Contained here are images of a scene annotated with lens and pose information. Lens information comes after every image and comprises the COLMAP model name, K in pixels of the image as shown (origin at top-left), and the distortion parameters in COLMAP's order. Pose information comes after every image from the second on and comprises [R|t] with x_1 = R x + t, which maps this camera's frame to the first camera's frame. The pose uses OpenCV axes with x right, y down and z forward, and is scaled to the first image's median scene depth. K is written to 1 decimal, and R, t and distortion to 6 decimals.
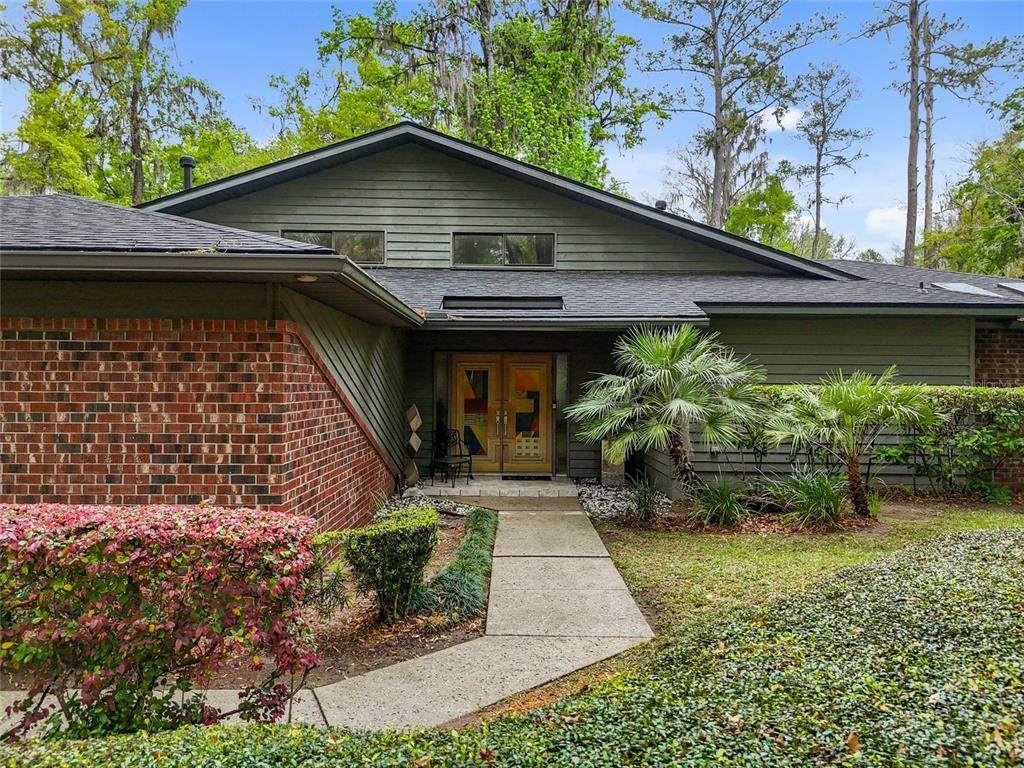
lens RADIAL K [[779.6, 0, 512.0], [0, 779.6, 384.0], [0, 0, 1]] dist [0.041291, -0.008497]
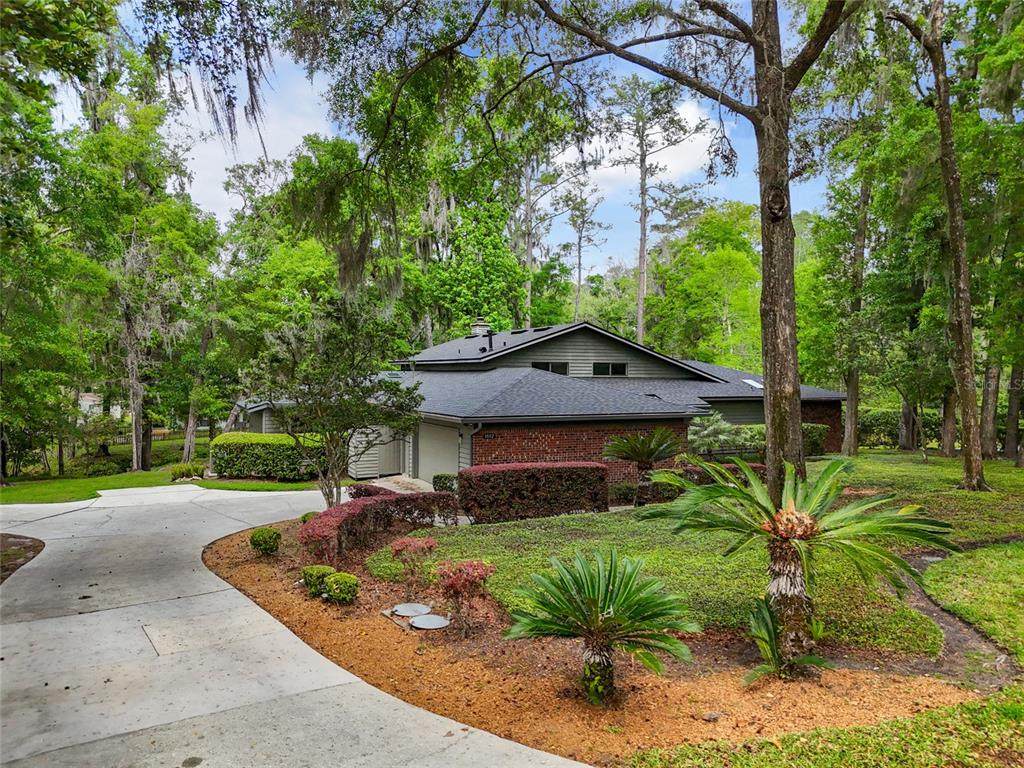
lens RADIAL K [[779.6, 0, 512.0], [0, 779.6, 384.0], [0, 0, 1]] dist [0.041291, -0.008497]
pose [[0.913373, -0.007956, 0.407046, -1.292746], [0.001609, 0.999872, 0.015934, -0.163765], [-0.407121, -0.013898, 0.913269, -1.132533]]
